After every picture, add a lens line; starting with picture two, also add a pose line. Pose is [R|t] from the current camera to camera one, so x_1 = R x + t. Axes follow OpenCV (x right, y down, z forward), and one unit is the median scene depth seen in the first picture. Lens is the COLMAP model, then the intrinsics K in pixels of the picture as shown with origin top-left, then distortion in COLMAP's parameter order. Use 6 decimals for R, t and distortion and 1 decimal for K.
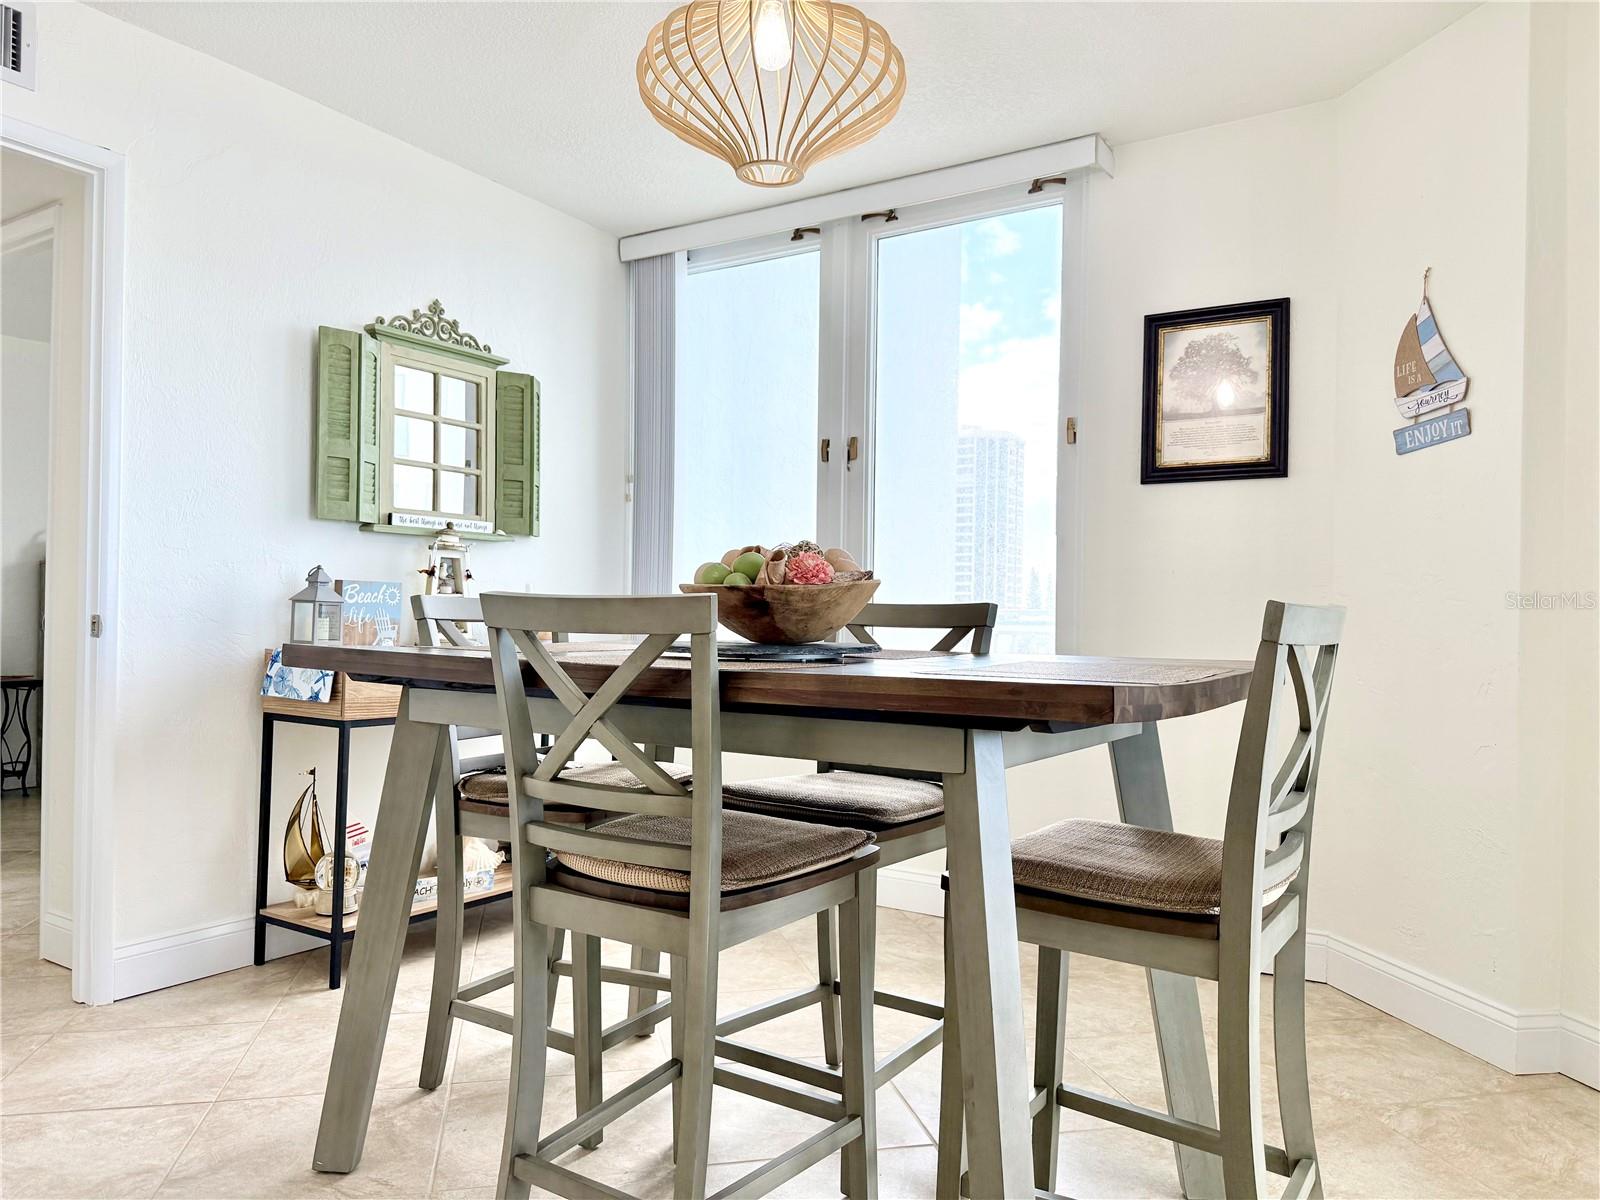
lens RADIAL K [[1115.1, 0, 801.3], [0, 1115.1, 606.5], [0, 0, 1]] dist [0.011758, -0.013742]
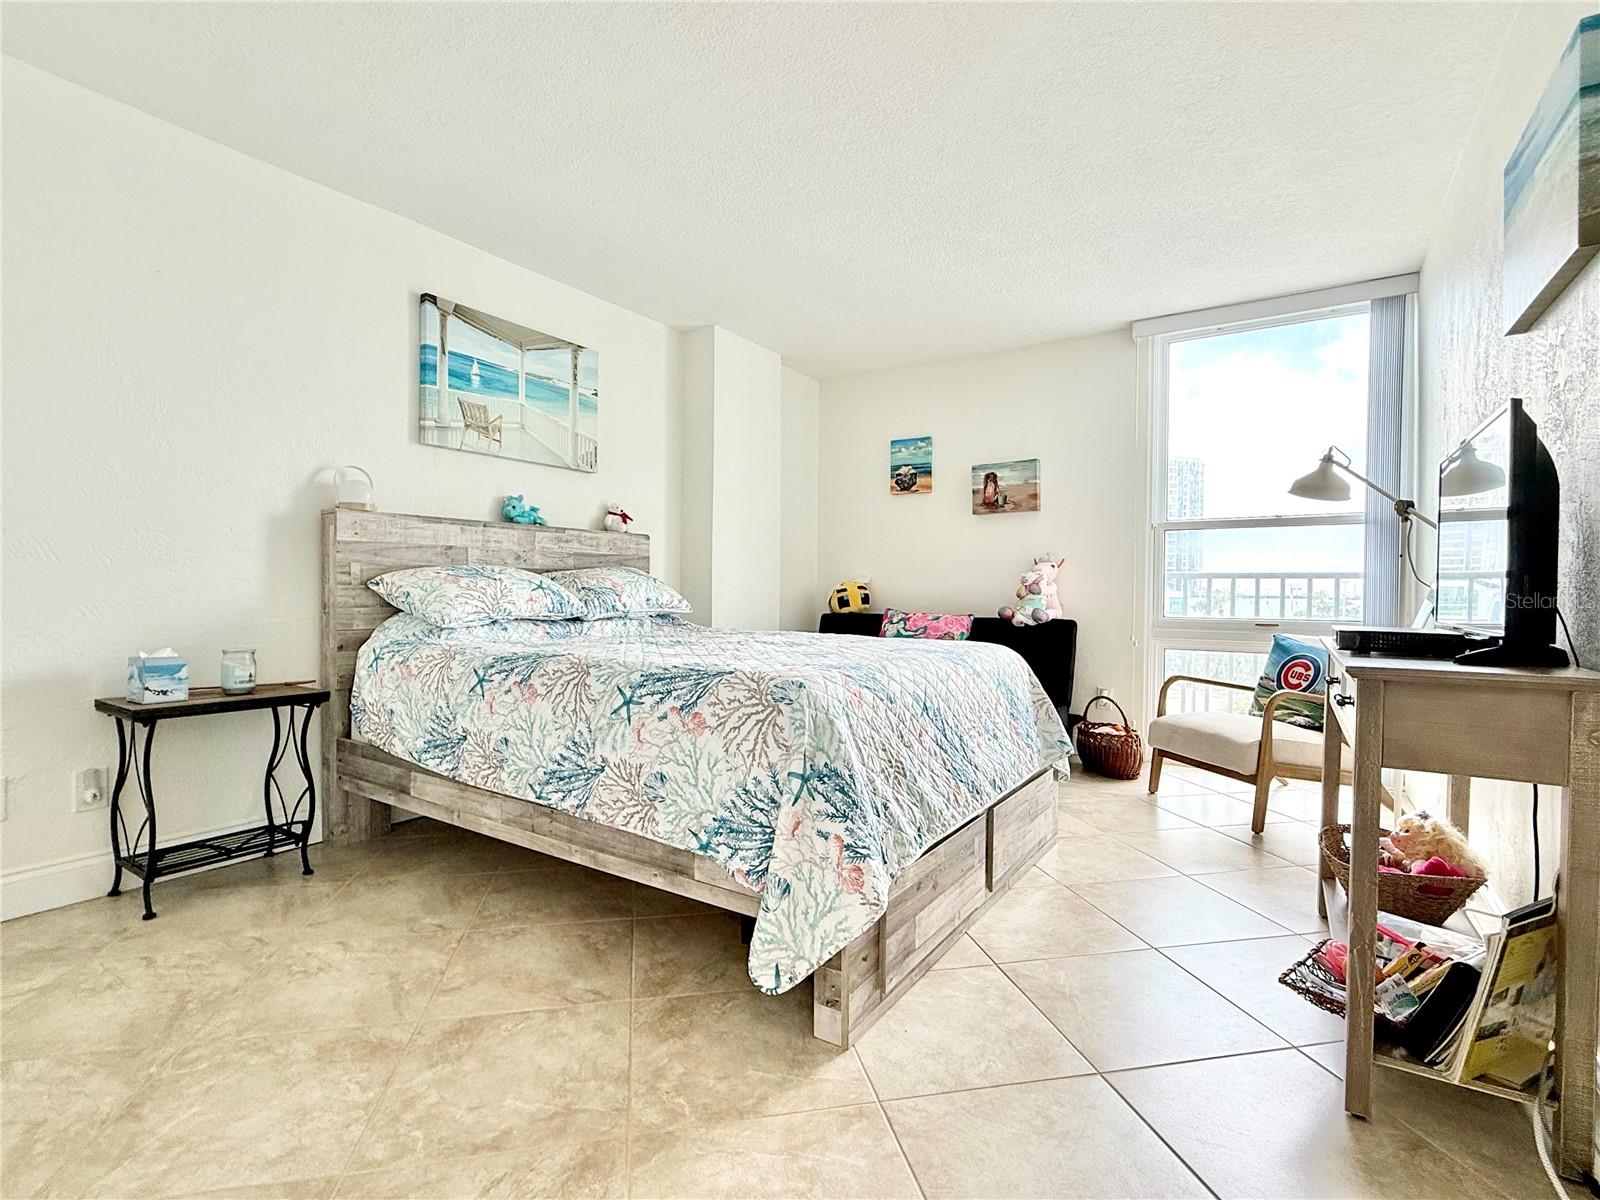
lens RADIAL K [[797.8, 0, 798.6], [0, 797.8, 596.2], [0, 0, 1]] dist [-0.021543, 0.004789]
pose [[0.999676, -0.004096, -0.025121, -0.399985], [0.004398, 0.999918, 0.011996, 0.006926], [0.025070, -0.012102, 0.999612, 0.555198]]
